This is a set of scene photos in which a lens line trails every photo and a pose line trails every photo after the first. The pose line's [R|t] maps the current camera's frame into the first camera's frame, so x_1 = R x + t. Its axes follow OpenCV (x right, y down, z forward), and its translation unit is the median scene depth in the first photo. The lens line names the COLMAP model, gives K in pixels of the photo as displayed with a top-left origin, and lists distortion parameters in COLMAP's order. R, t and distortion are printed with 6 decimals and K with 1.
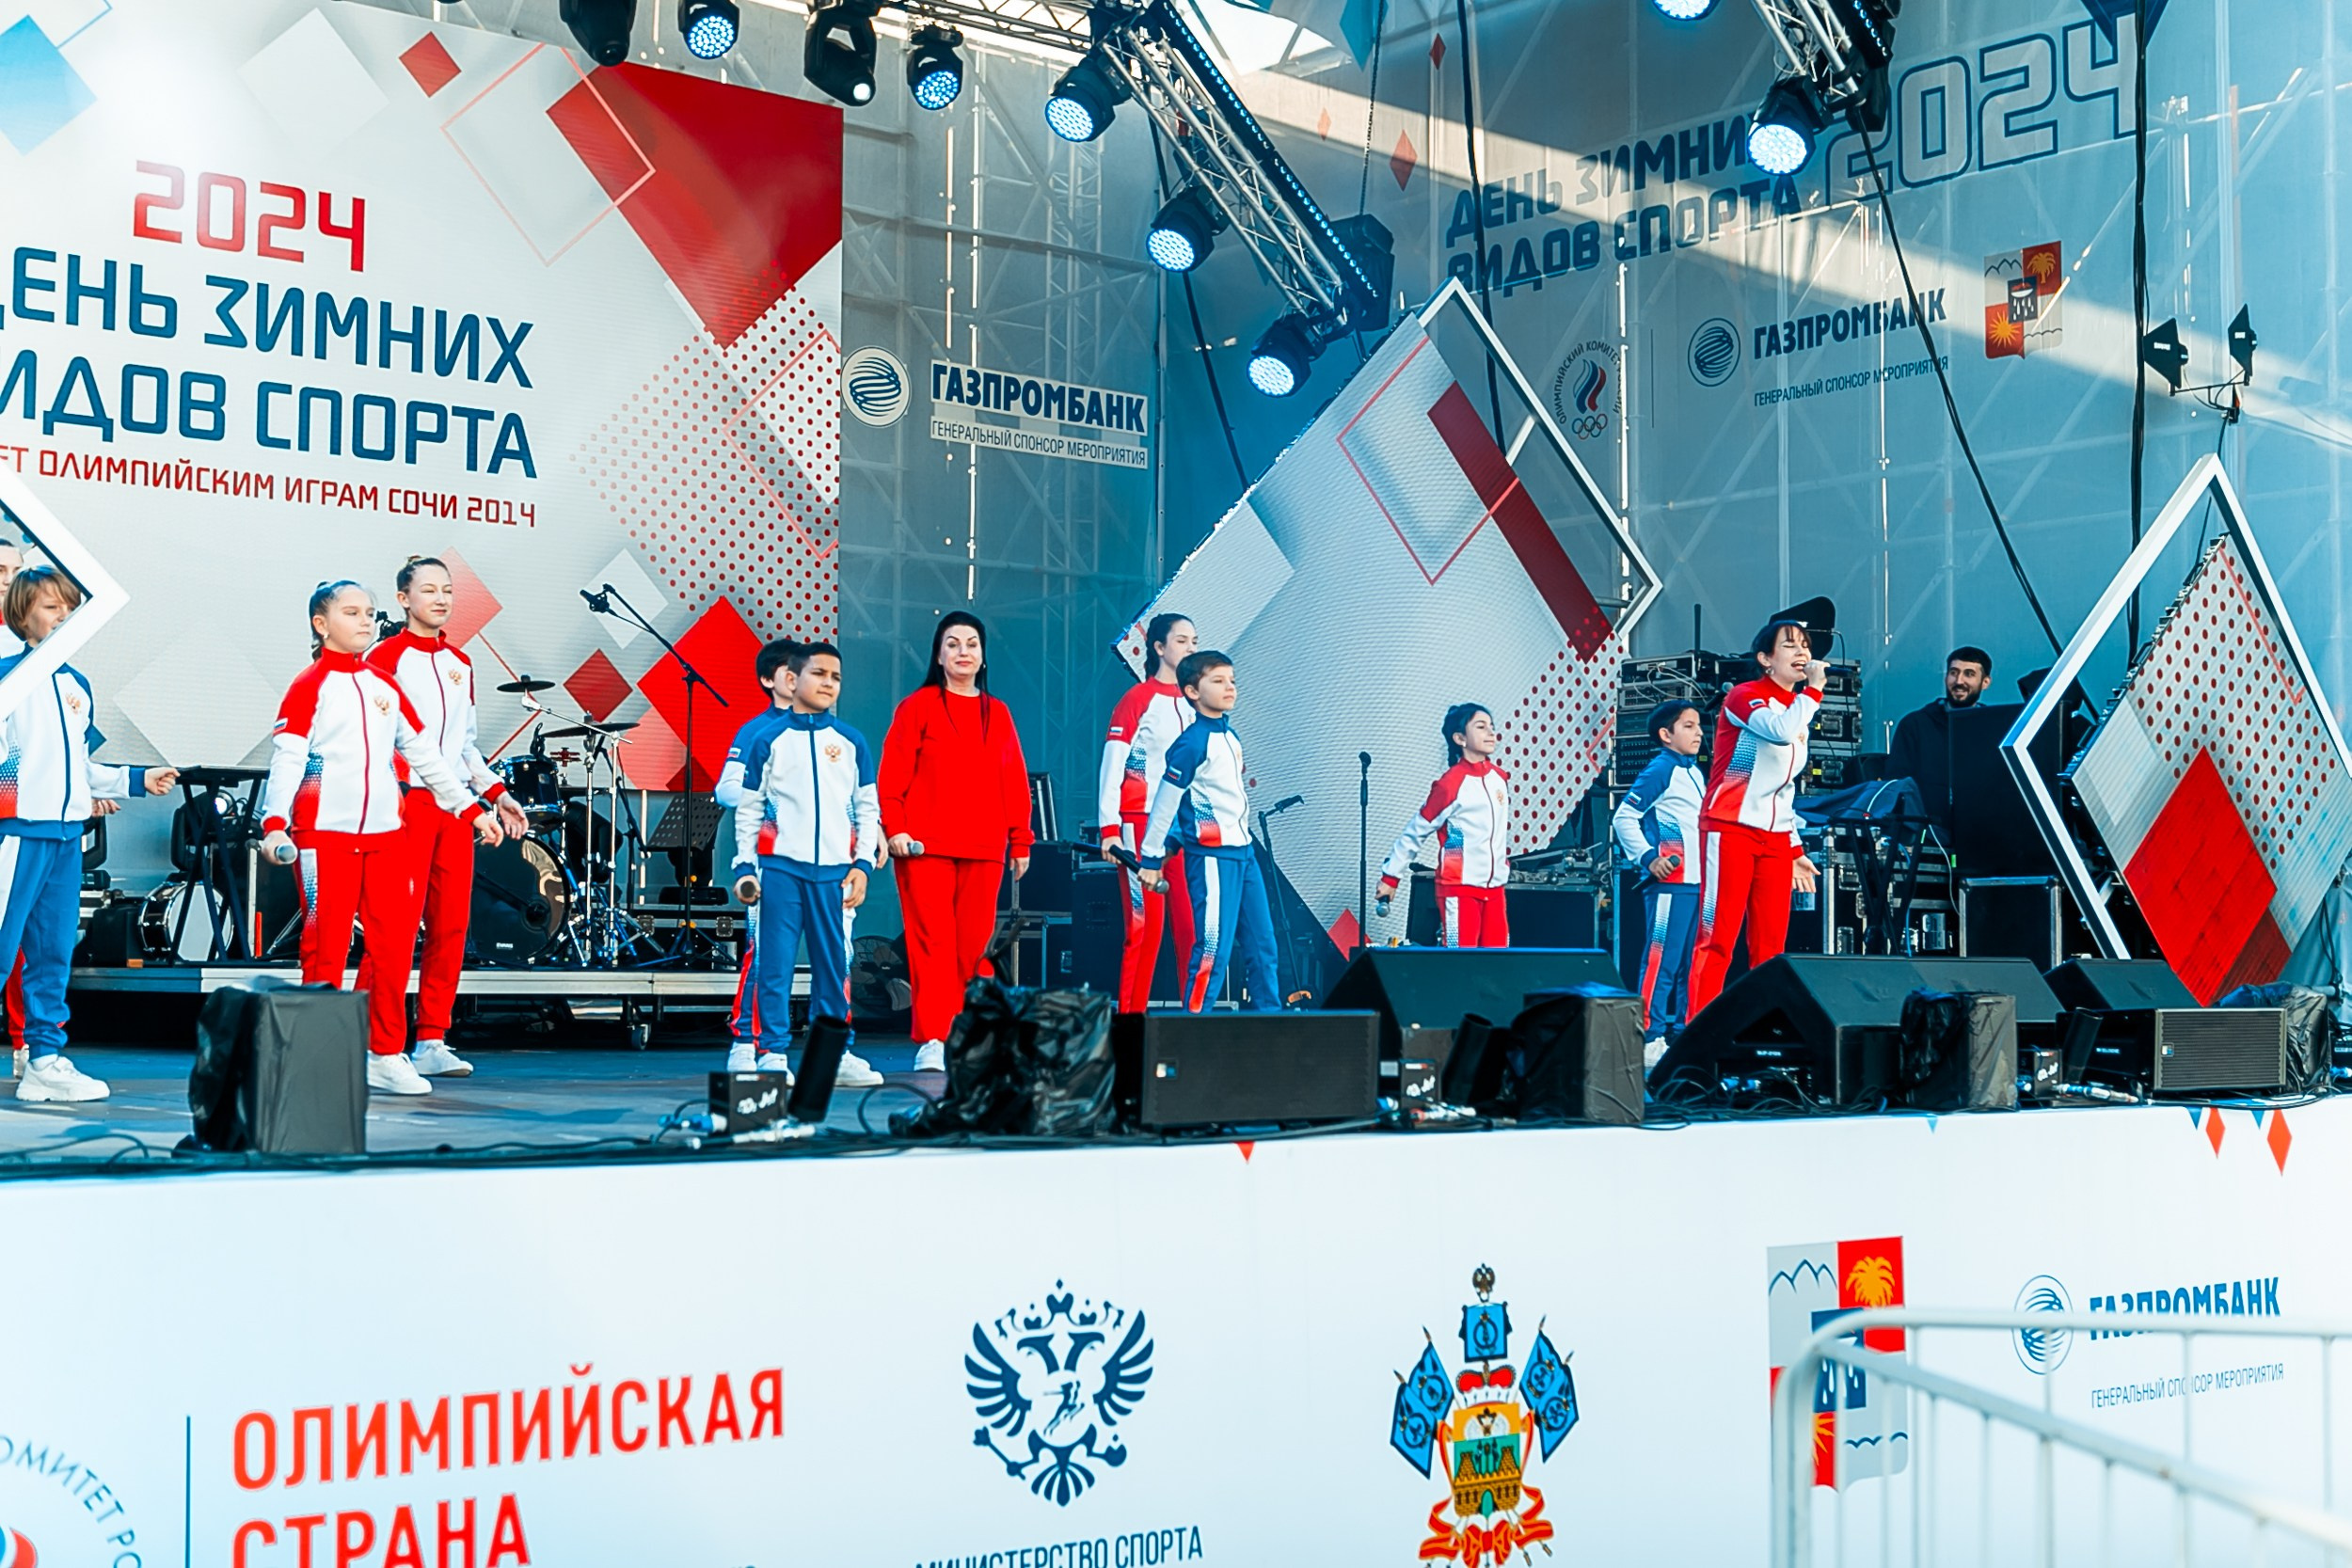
lens RADIAL K [[3040.0, 0, 1187.1], [0, 3040.0, 818.3], [0, 0, 1]] dist [-0.025250, -0.014505]
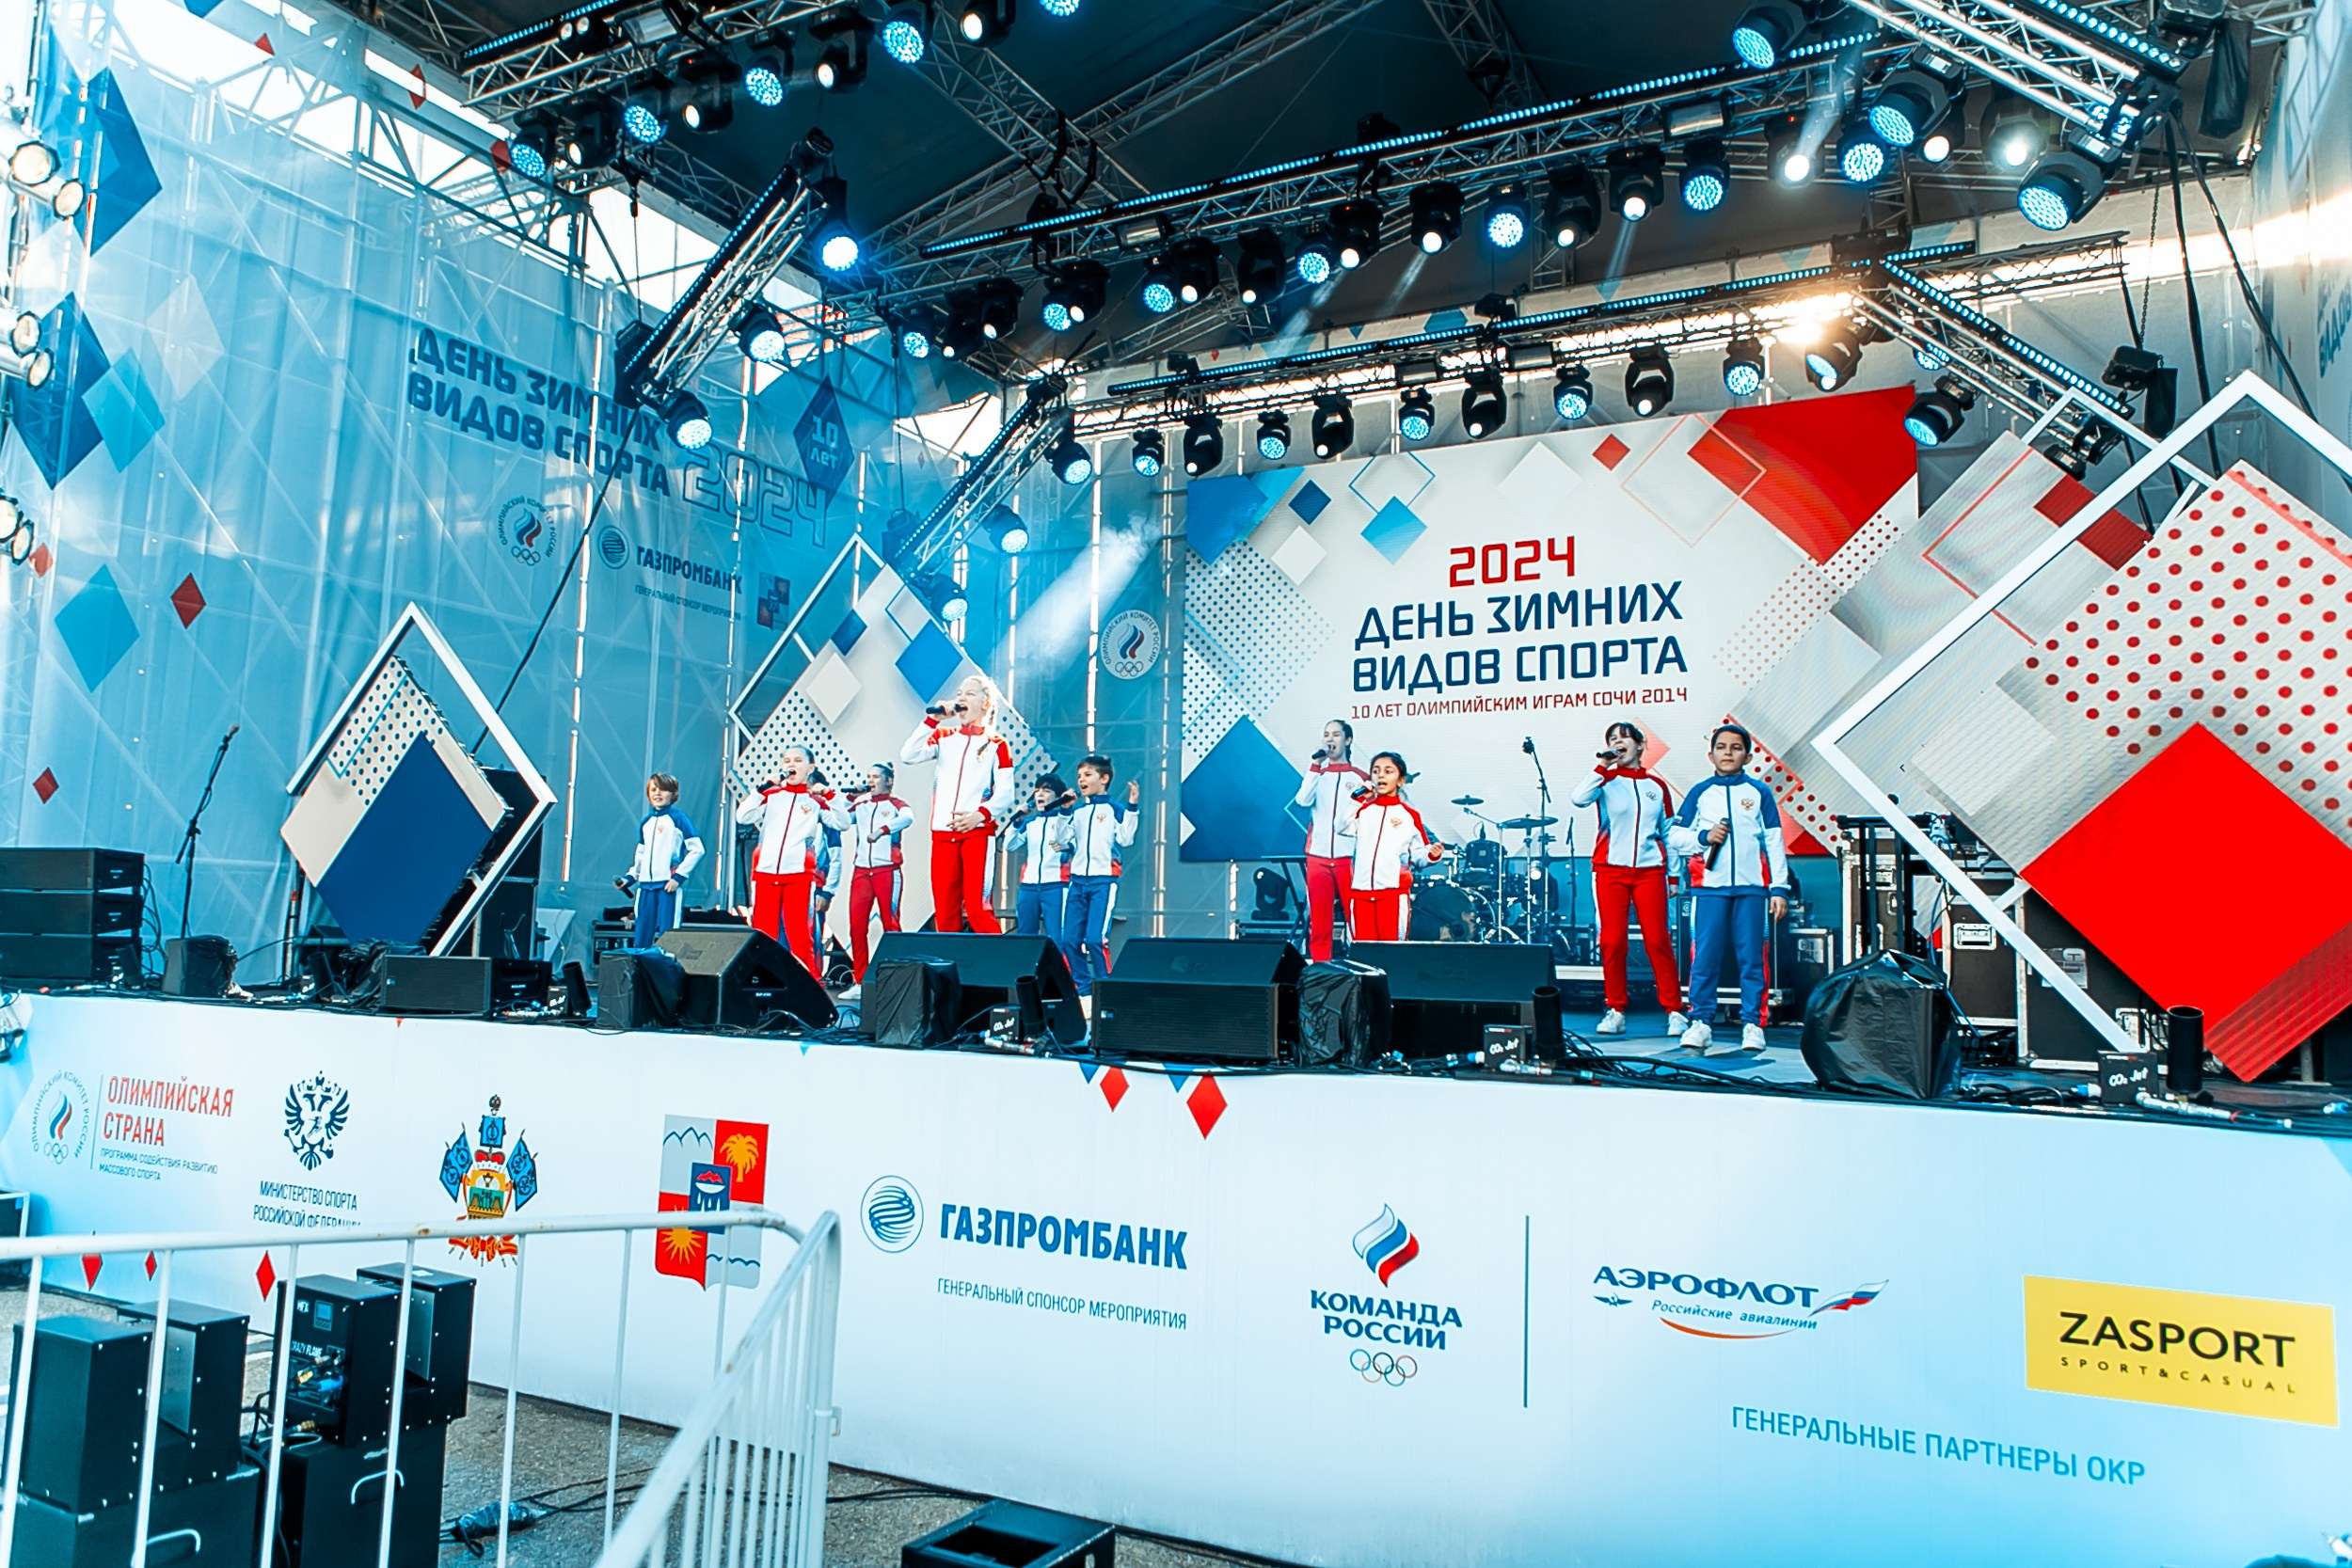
lens RADIAL K [[1582.8, 0, 1175.3], [0, 1582.8, 785.3], [0, 0, 1]] dist [-0.029345, 0.027117]
pose [[0.382462, -0.096429, -0.918926, 0.509347], [0.026304, 0.995272, -0.093493, 0.025949], [0.923597, 0.011586, 0.383190, 0.443679]]
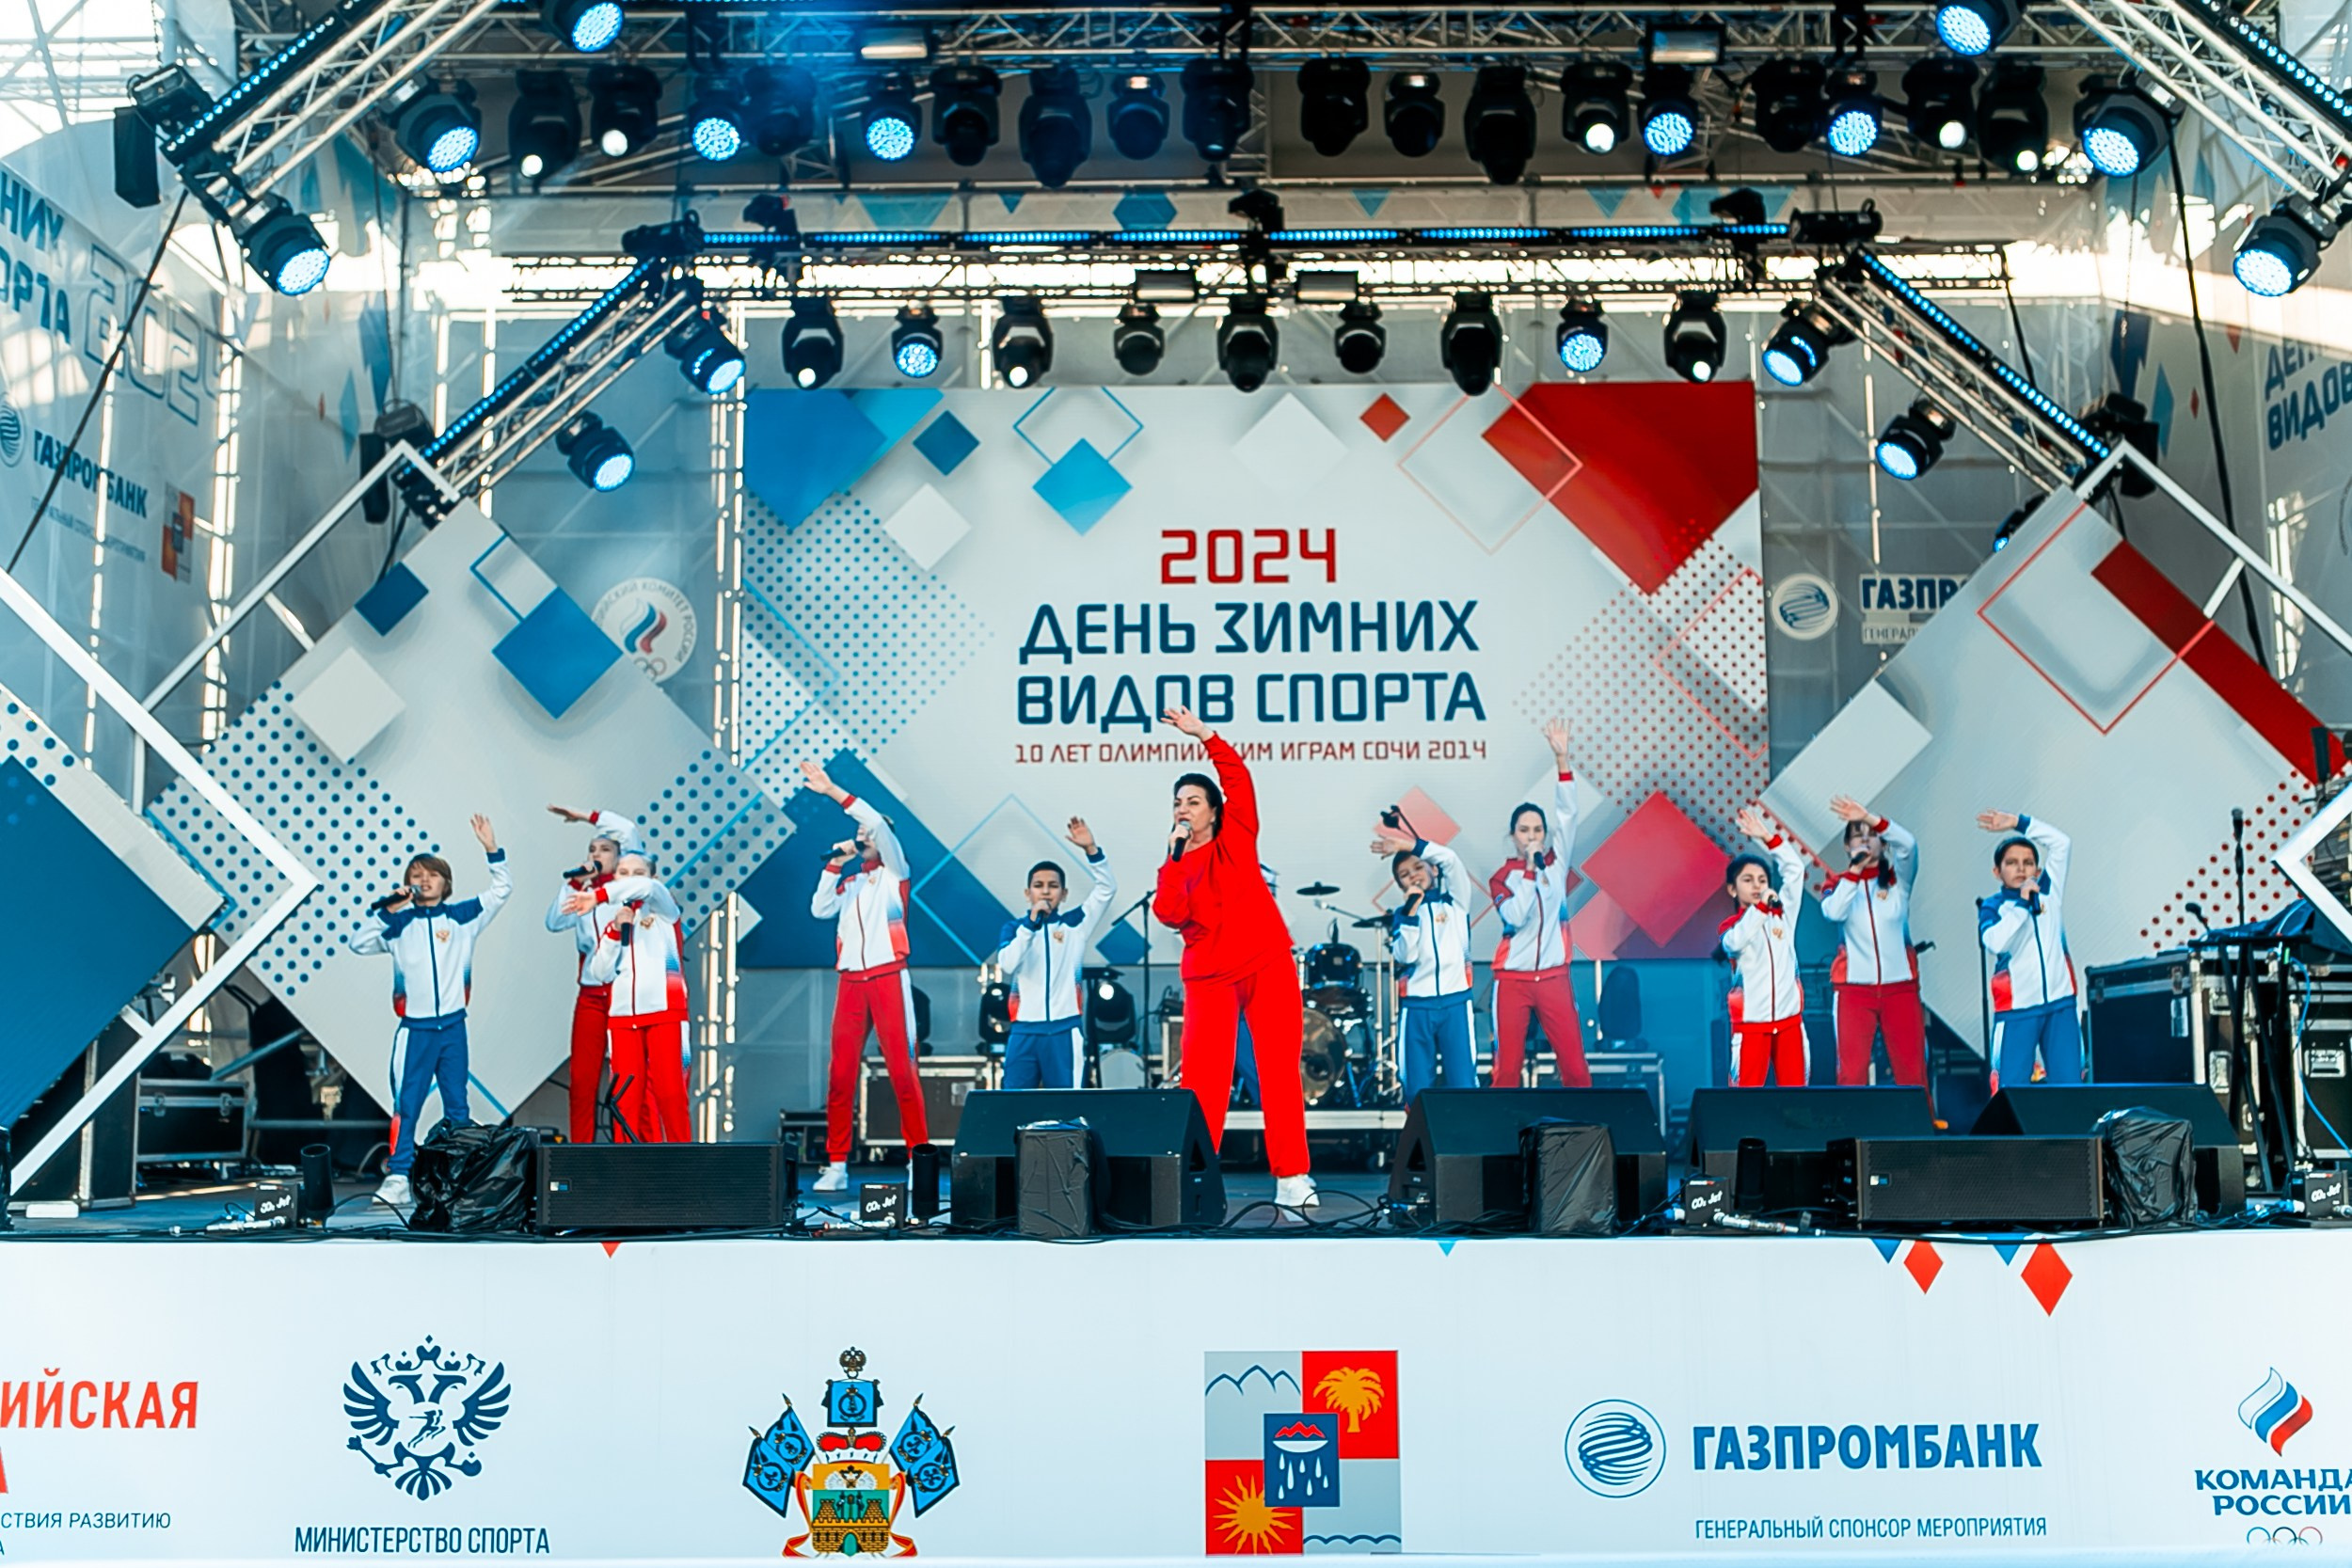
lens RADIAL K [[2488.3, 0, 1177.4], [0, 2488.3, 787.7], [0, 0, 1]] dist [-0.024530, 0.001653]
pose [[0.763964, -0.093312, -0.638476, 0.380455], [0.043479, 0.994684, -0.093347, 0.008588], [0.643792, 0.043553, 0.763960, 0.131251]]
